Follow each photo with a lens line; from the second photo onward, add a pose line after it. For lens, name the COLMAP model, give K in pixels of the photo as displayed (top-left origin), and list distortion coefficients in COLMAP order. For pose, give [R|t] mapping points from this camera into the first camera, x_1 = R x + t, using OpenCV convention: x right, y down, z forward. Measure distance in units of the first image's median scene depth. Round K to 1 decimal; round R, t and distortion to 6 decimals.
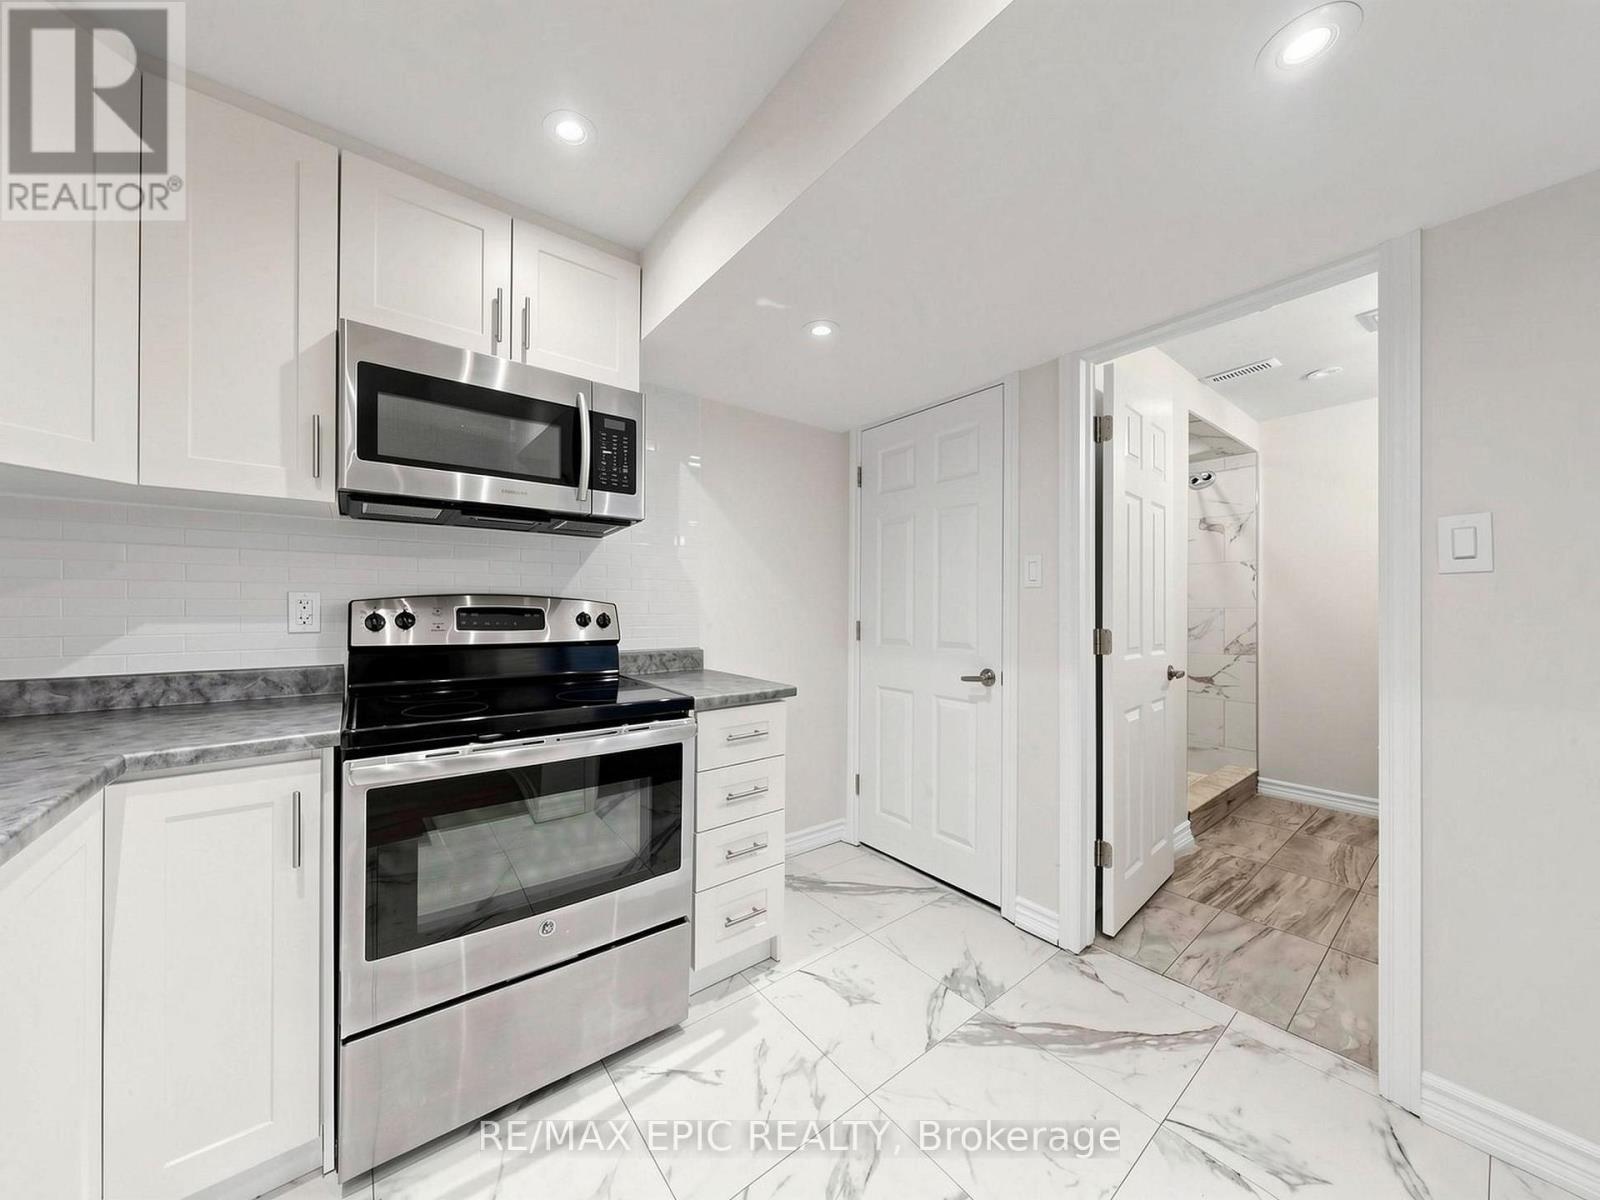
lens RADIAL K [[574.7, 0, 793.2], [0, 574.7, 608.7], [0, 0, 1]] dist [-0.005131, -0.000162]
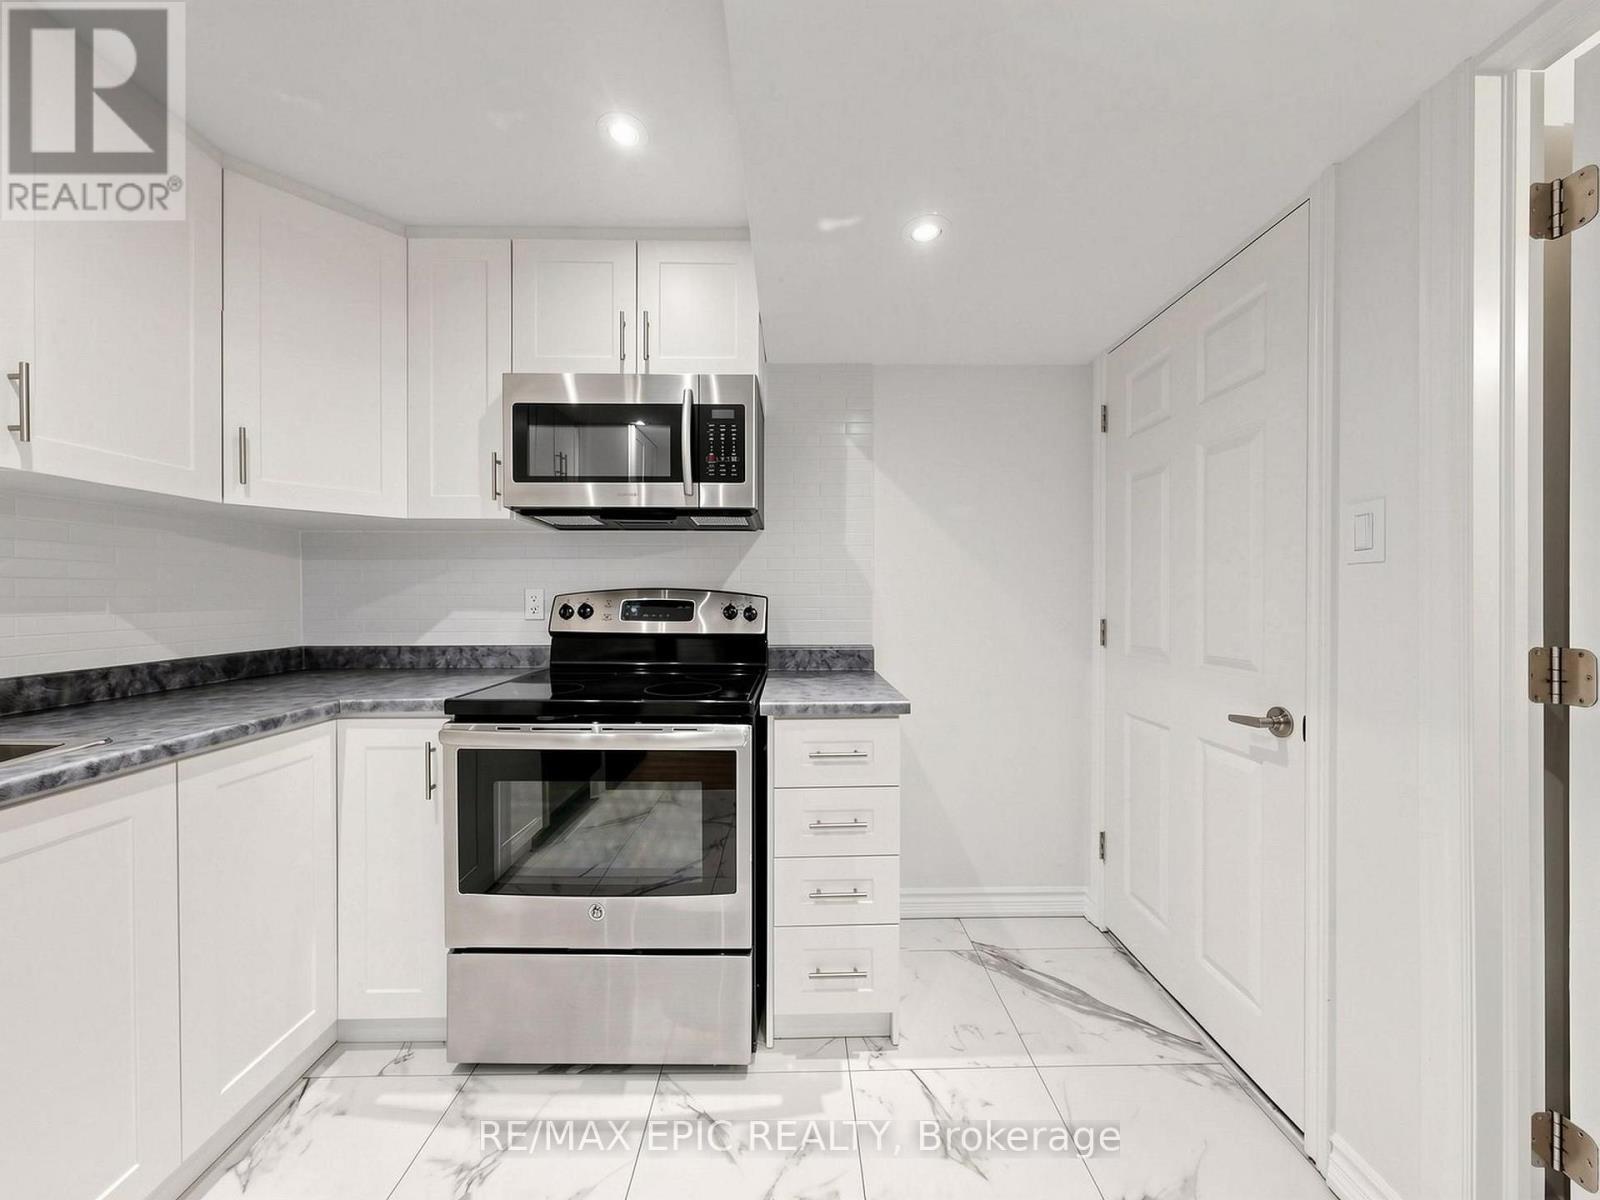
lens RADIAL K [[557.6, 0, 800.2], [0, 557.6, 598.6], [0, 0, 1]] dist [0.000023, -0.000141]
pose [[0.791826, -0.002615, -0.610741, 0.376704], [-0.001345, 0.999981, -0.006026, 0.000230], [0.610745, 0.005593, 0.791807, 0.333701]]
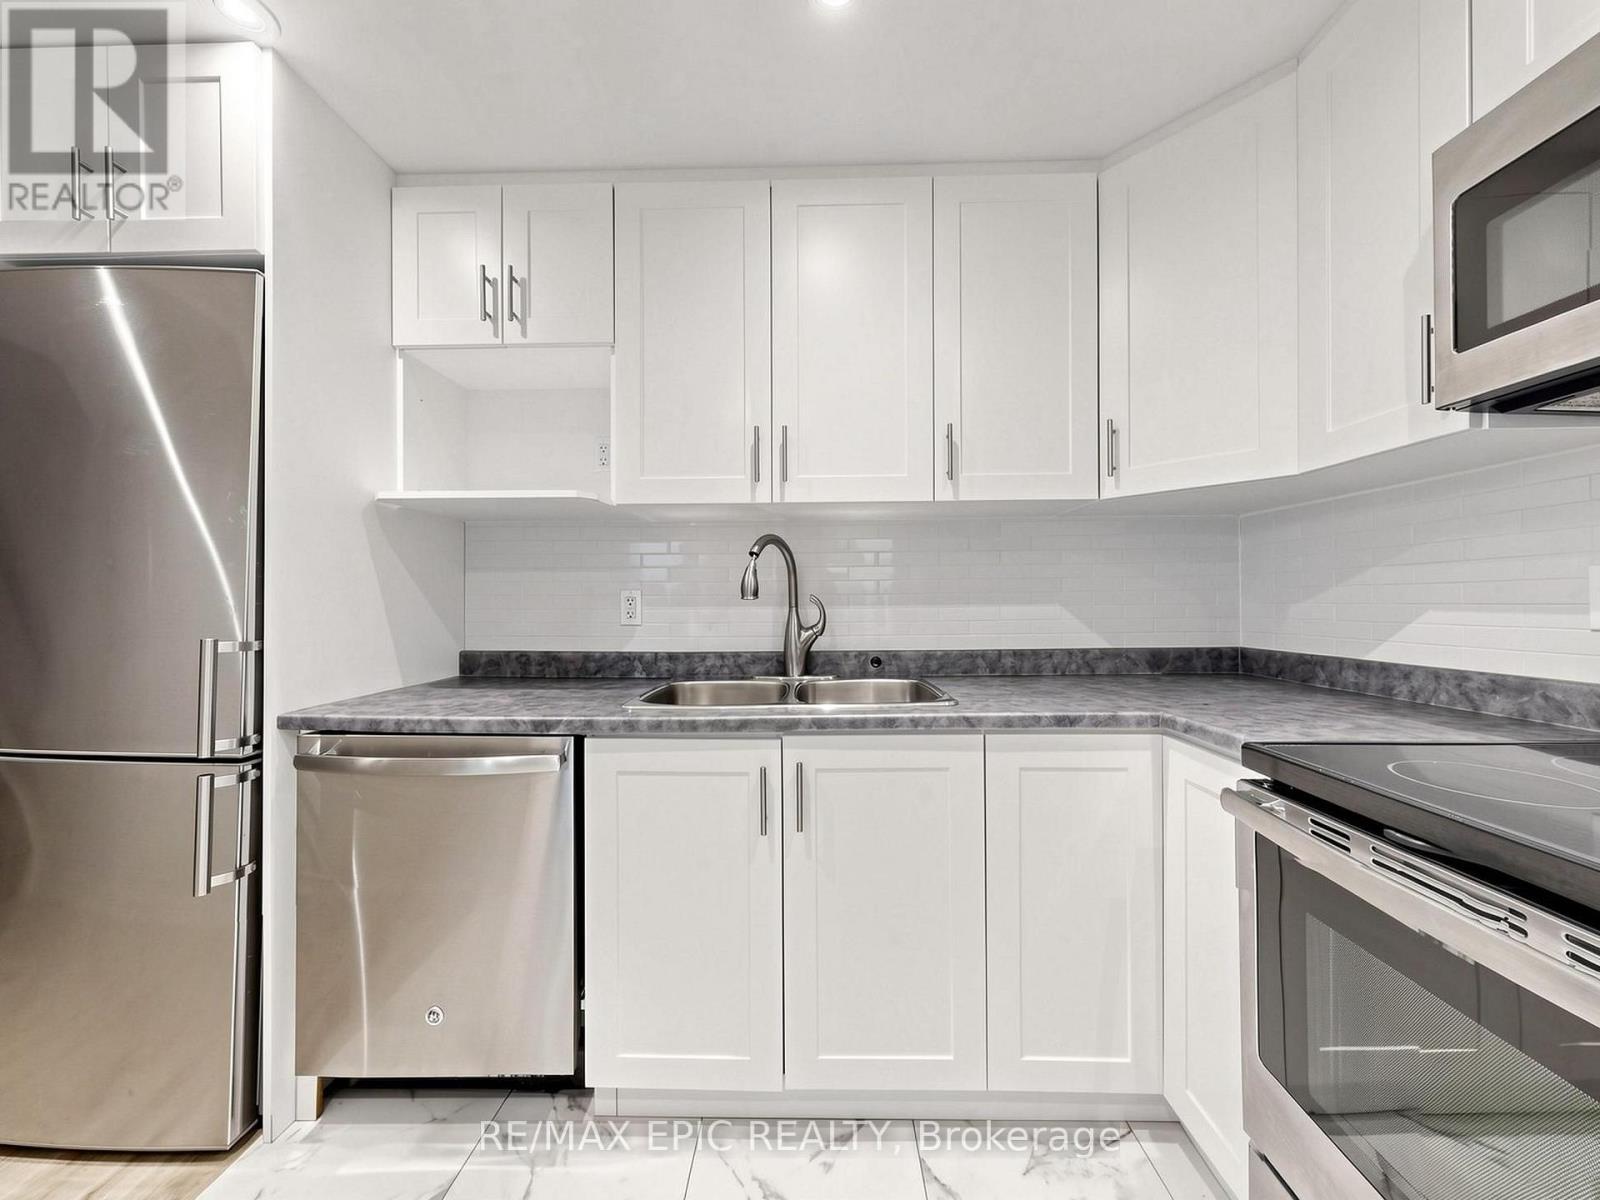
lens RADIAL K [[557.6, 0, 800.2], [0, 557.6, 598.6], [0, 0, 1]] dist [0.000023, -0.000141]
pose [[-0.640410, -0.005387, -0.768014, 0.139690], [-0.003990, 0.999985, -0.003687, 0.012056], [0.768023, 0.000703, -0.640422, 0.663458]]
